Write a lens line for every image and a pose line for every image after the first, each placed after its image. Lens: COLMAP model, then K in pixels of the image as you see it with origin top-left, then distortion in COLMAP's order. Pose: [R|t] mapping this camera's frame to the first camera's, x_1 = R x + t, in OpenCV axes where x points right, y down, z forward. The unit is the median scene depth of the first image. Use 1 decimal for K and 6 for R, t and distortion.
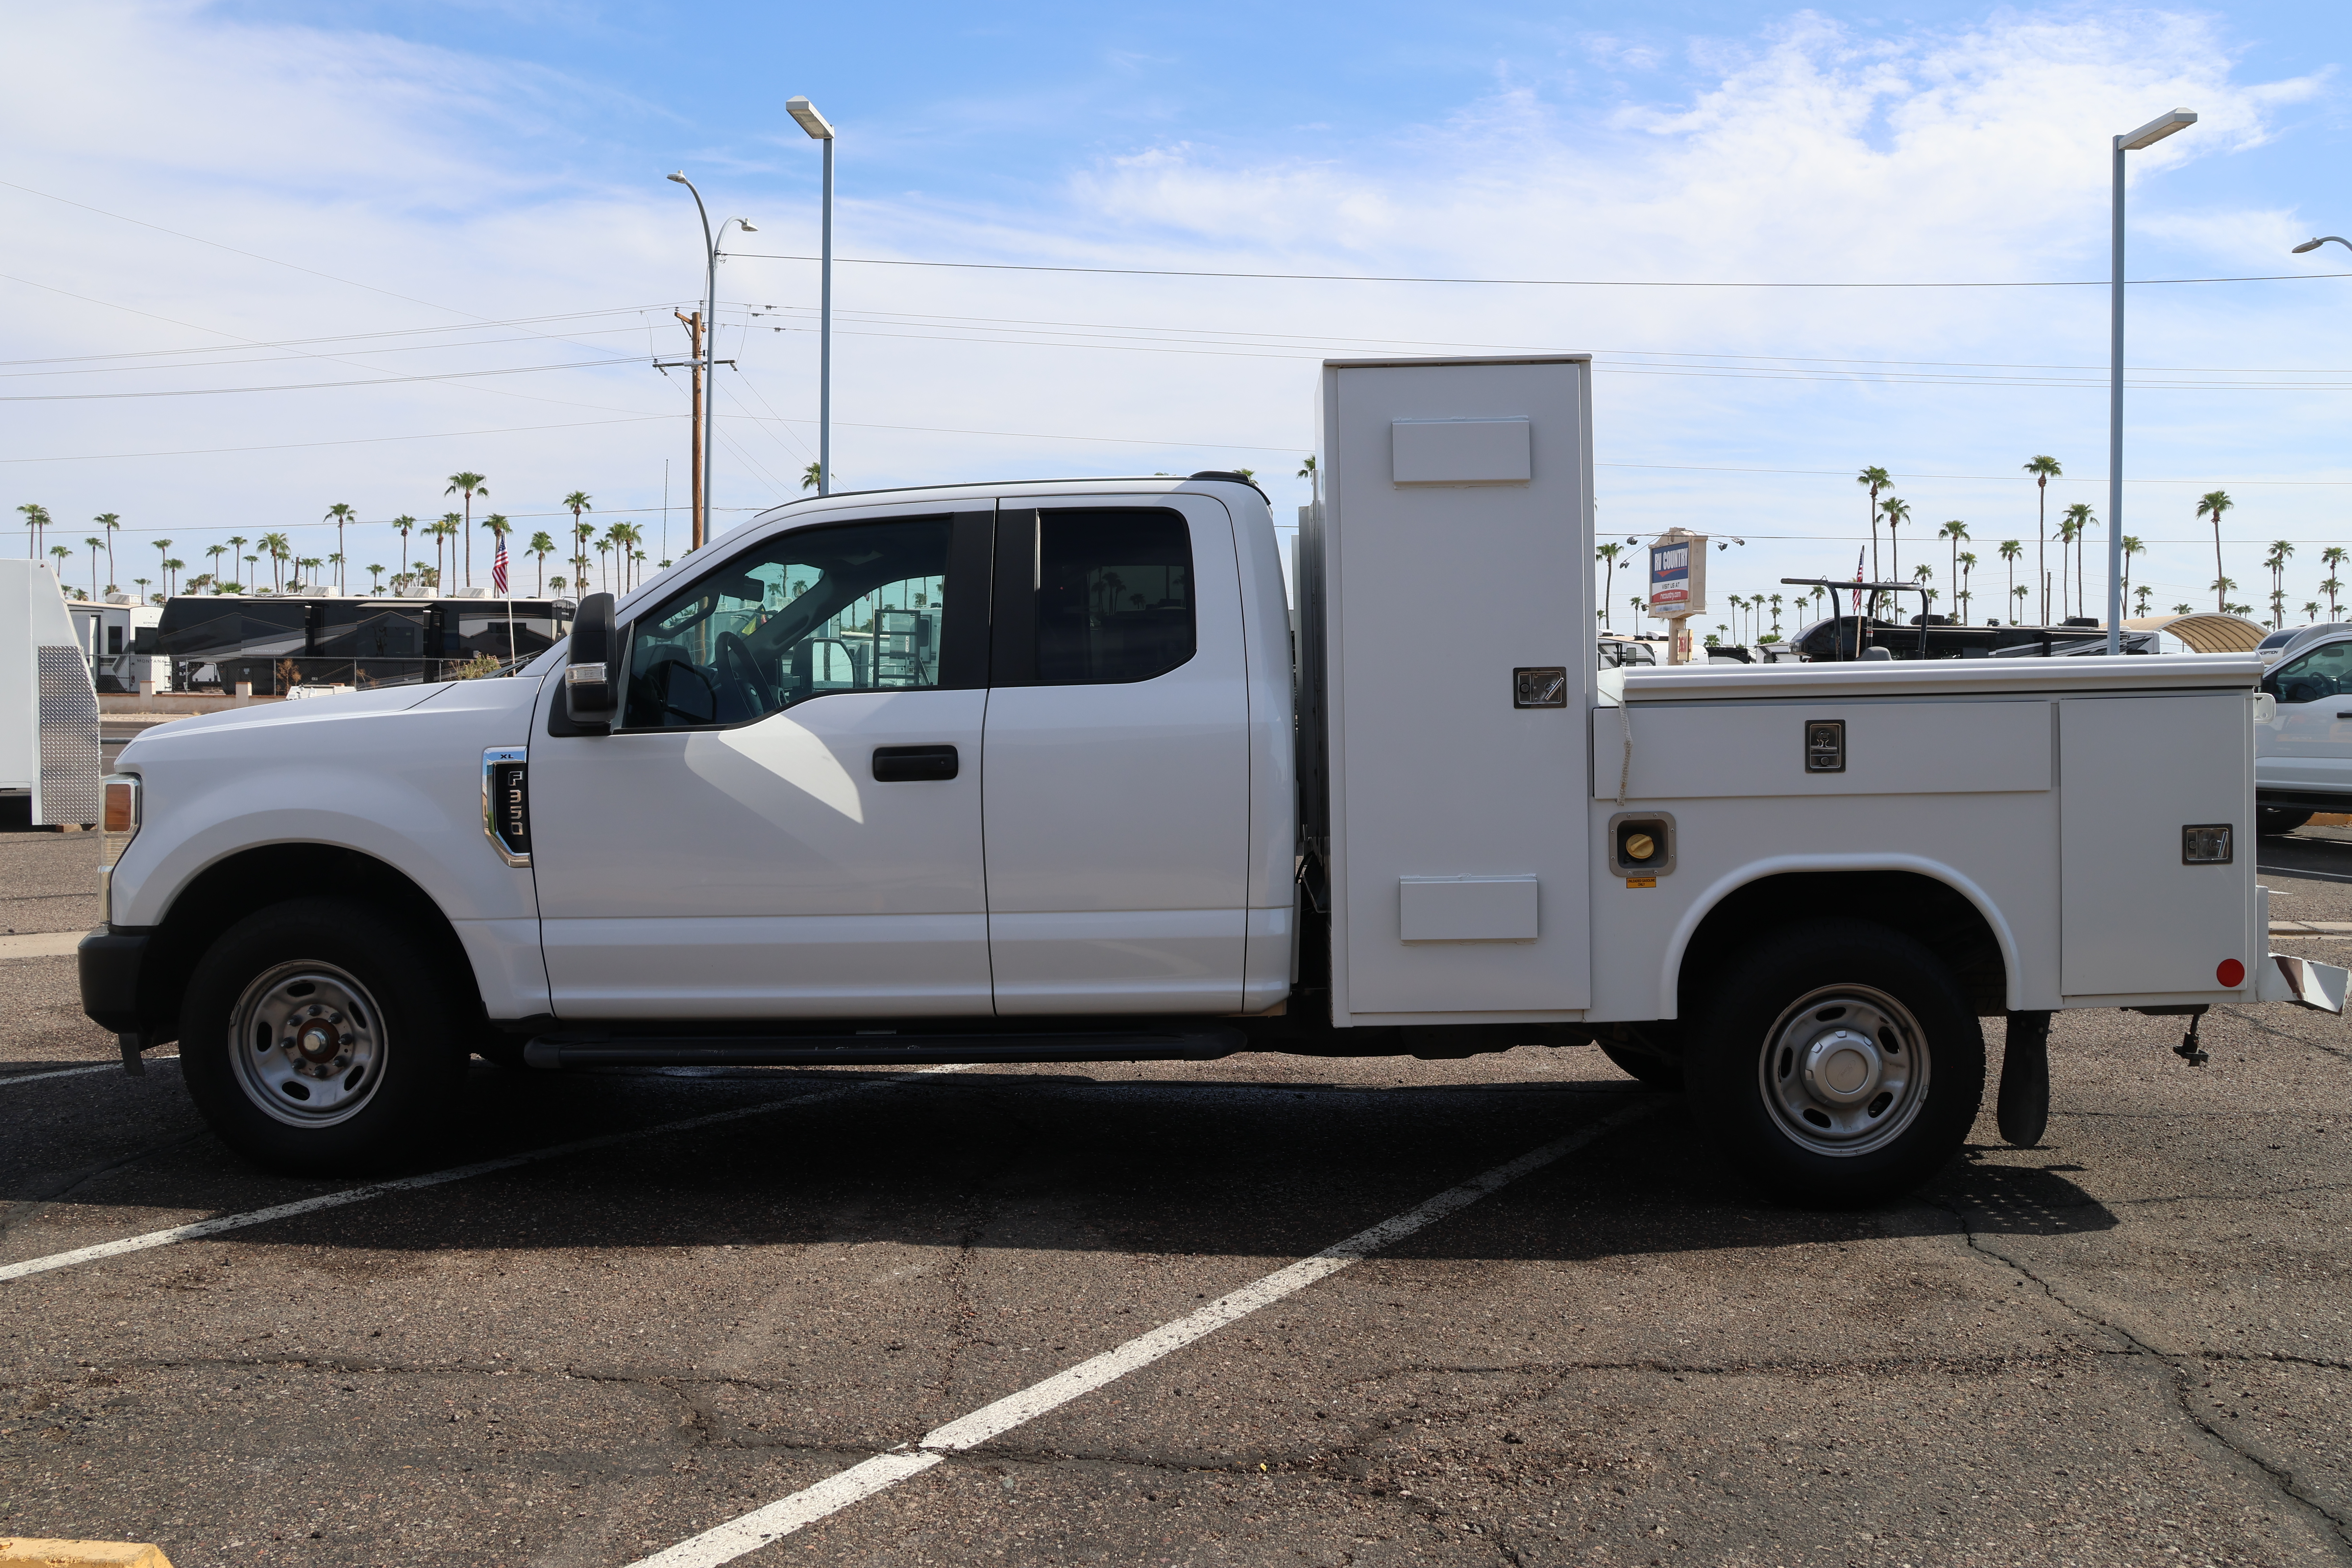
lens RADIAL K [[1974.5, 0, 1172.8], [0, 1974.5, 765.5], [0, 0, 1]] dist [-0.148203, 0.113938]
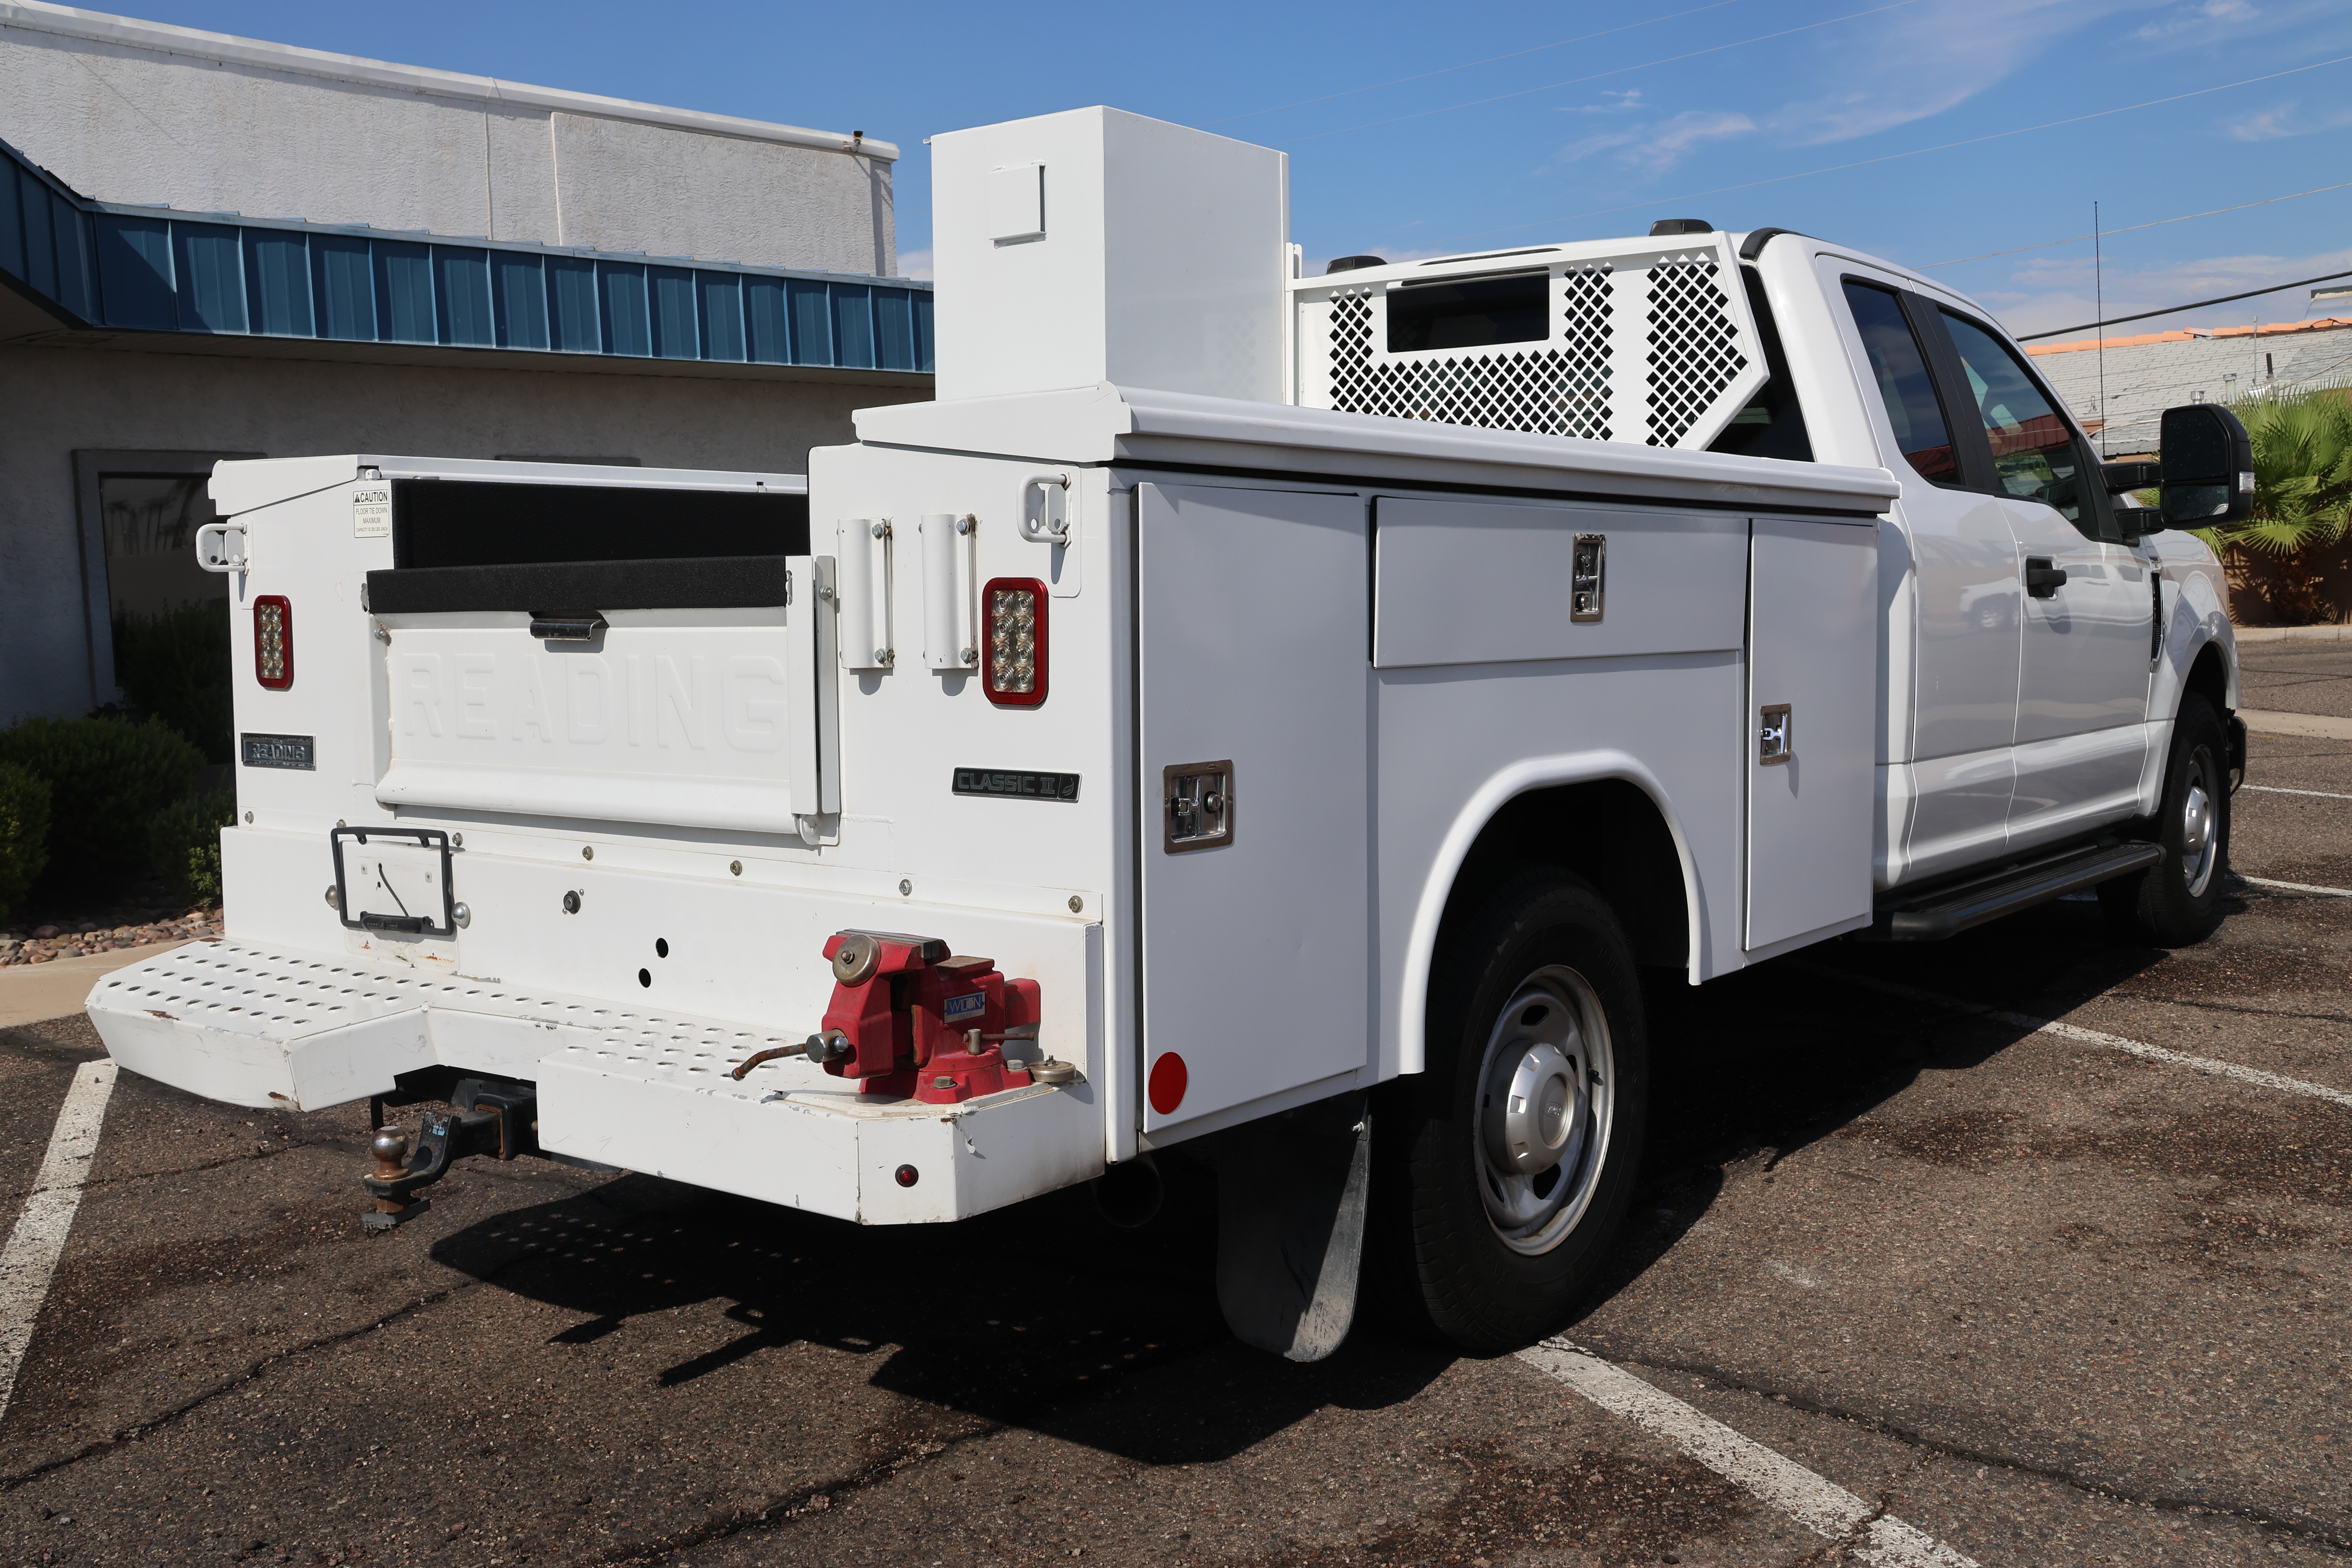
lens RADIAL K [[2238.2, 0, 1049.6], [0, 2238.2, 773.1], [0, 0, 1]] dist [-0.103382, 0.216523]
pose [[-0.606346, 0.085481, -0.790593, 0.931543], [0.008661, 0.994856, 0.100924, -0.015279], [0.795154, 0.054348, -0.603968, 1.236046]]
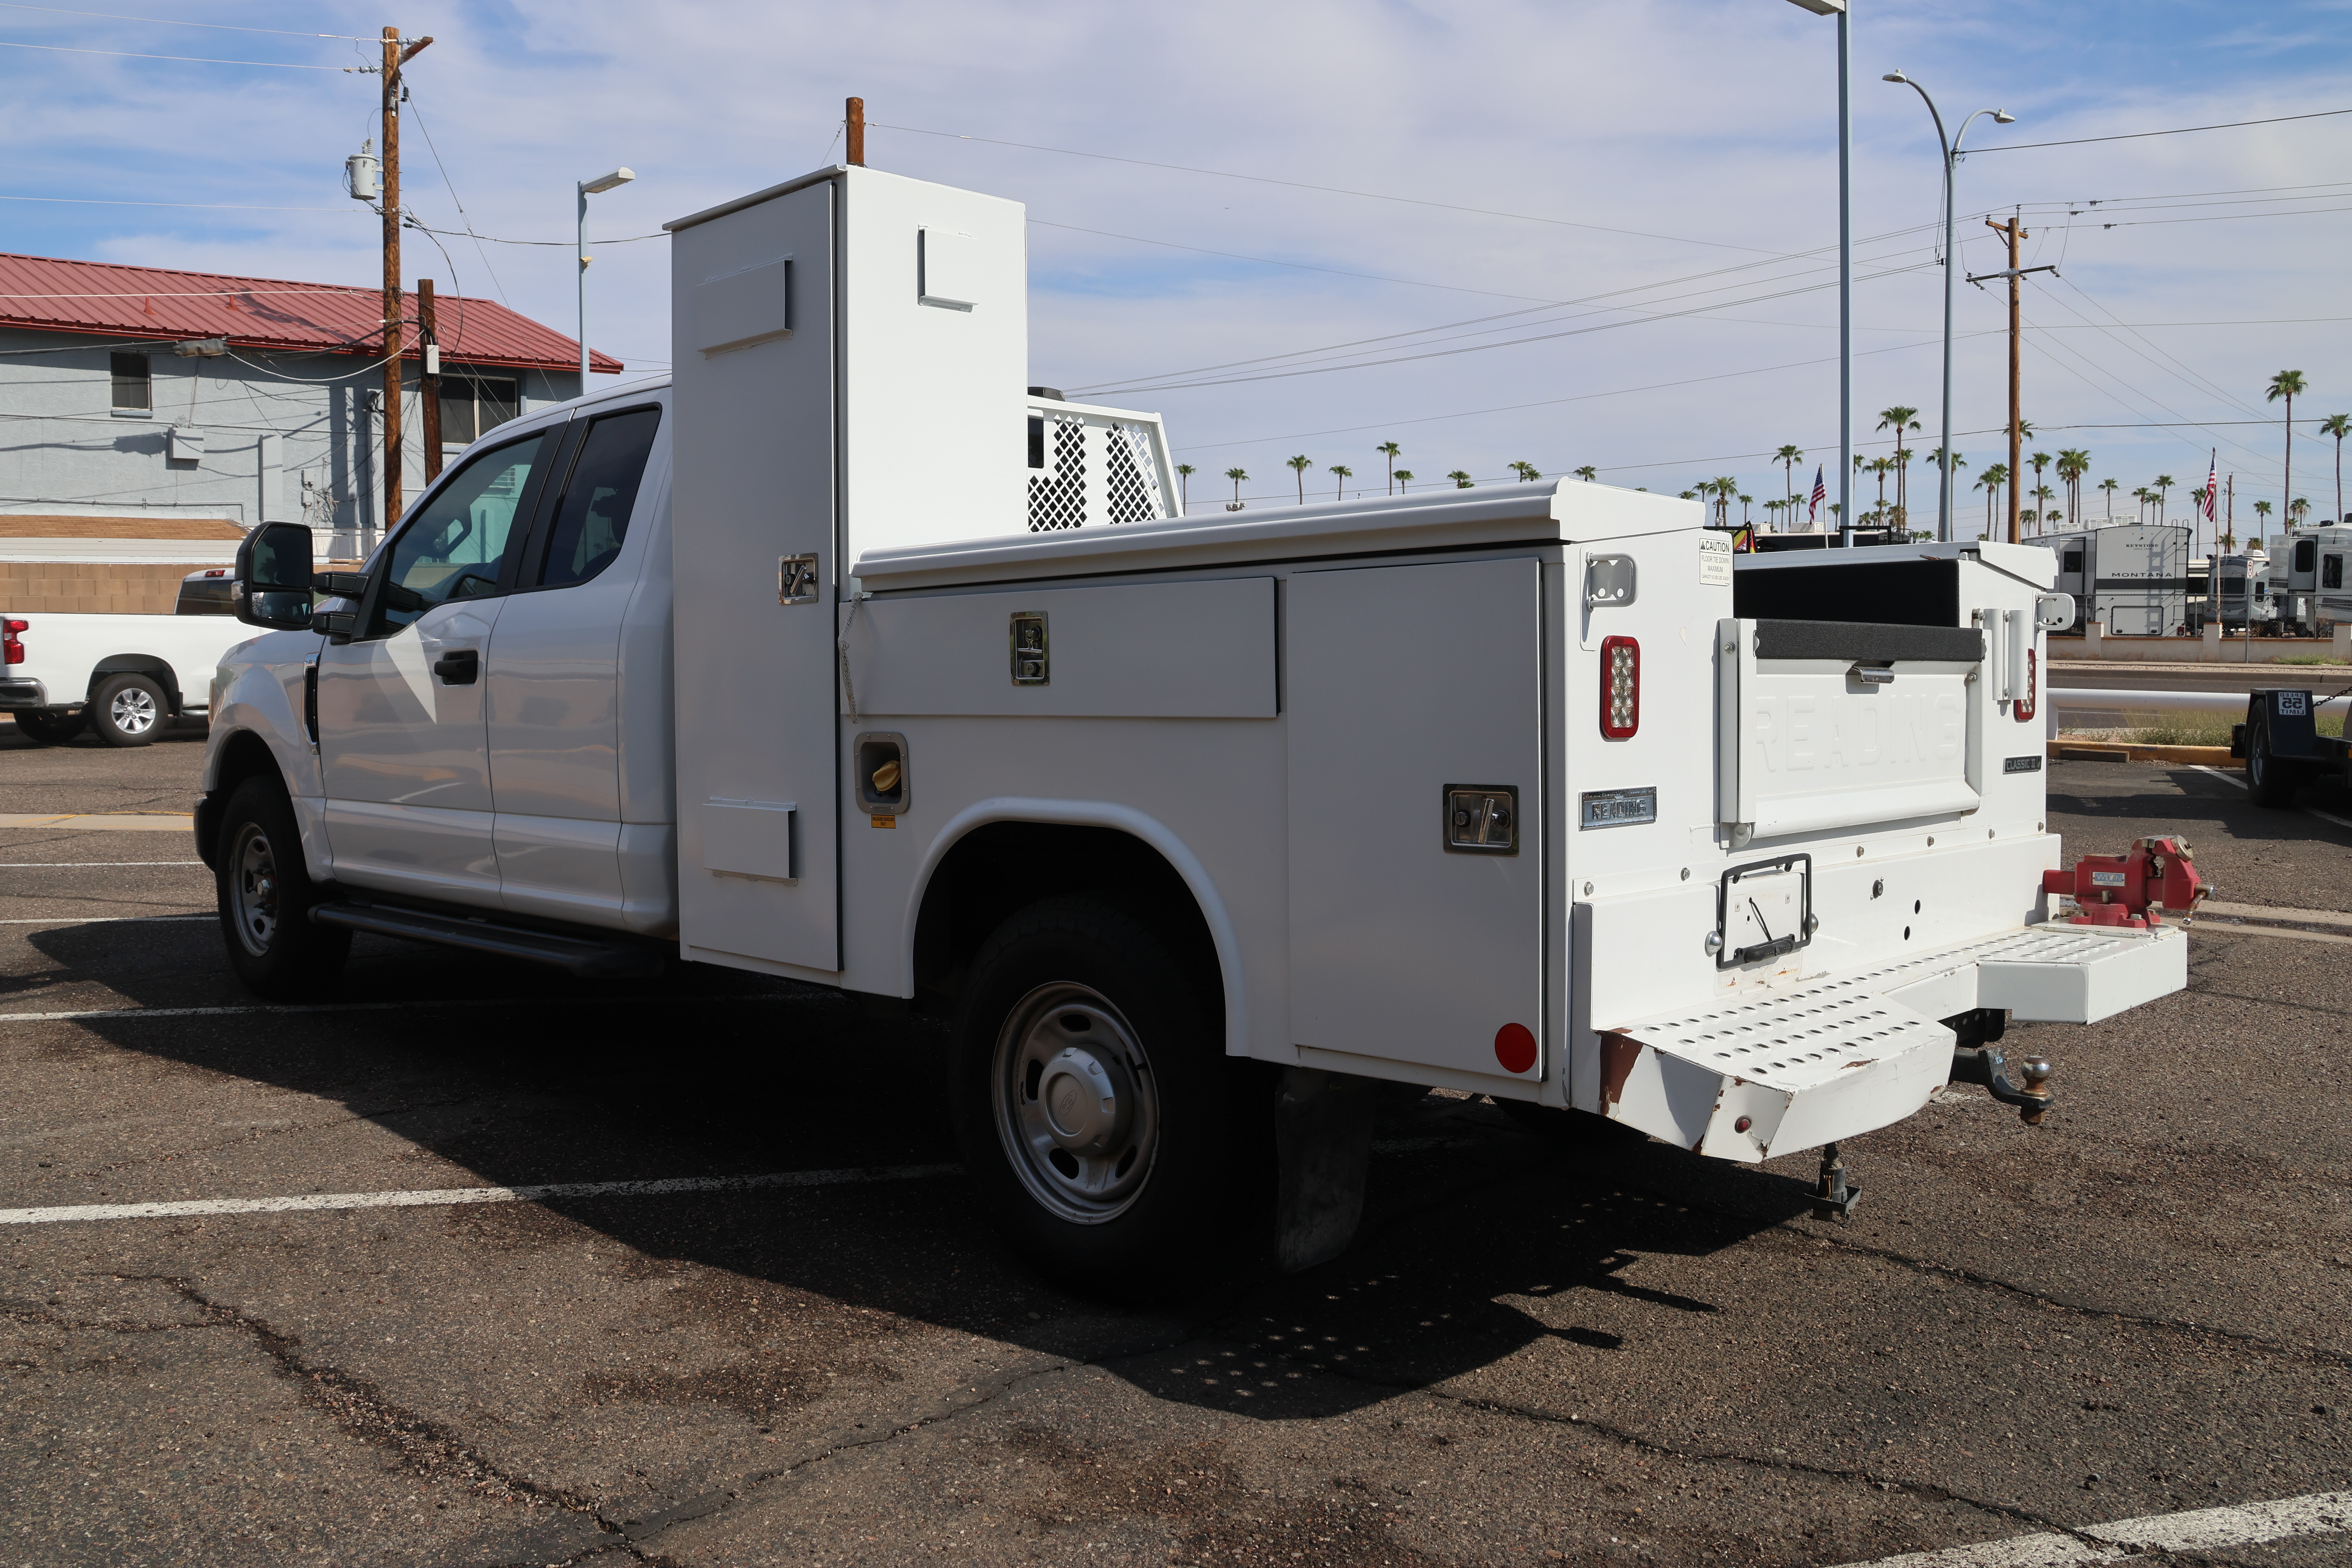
lens RADIAL K [[1974.5, 0, 1172.8], [0, 1974.5, 765.5], [0, 0, 1]] dist [-0.148203, 0.113938]
pose [[0.729204, 0.038429, -0.683216, 0.853851], [-0.017132, 0.999134, 0.037913, 0.005100], [0.684081, -0.015941, 0.729231, 0.491895]]
